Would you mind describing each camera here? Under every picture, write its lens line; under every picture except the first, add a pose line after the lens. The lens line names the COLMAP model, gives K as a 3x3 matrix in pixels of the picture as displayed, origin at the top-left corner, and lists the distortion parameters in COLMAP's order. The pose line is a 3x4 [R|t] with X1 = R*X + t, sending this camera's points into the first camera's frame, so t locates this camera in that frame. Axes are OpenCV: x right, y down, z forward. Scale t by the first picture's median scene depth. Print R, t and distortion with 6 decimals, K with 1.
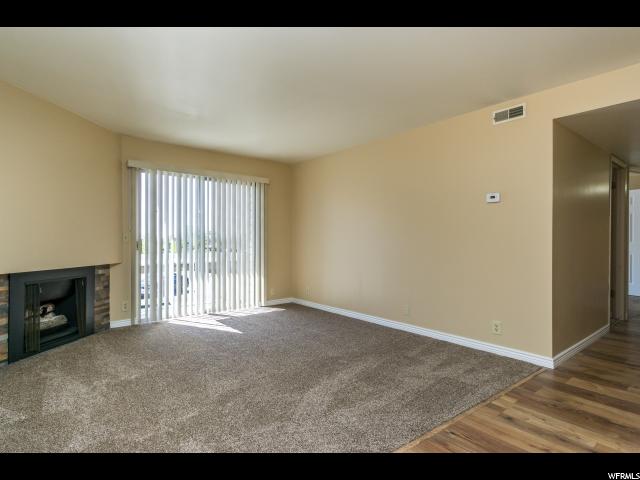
lens RADIAL K [[340.6, 0, 318.0], [0, 340.6, 241.5], [0, 0, 1]] dist [0.004320, 0.001513]
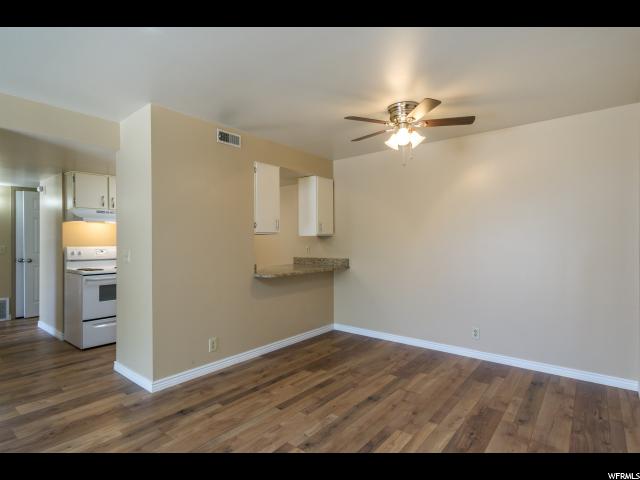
lens RADIAL K [[340.6, 0, 318.0], [0, 340.6, 241.5], [0, 0, 1]] dist [0.004320, 0.001513]
pose [[-0.206336, -0.006753, 0.978458, -0.261544], [0.006683, 0.999943, 0.008310, -0.047314], [-0.978458, 0.008254, -0.206279, 0.271981]]
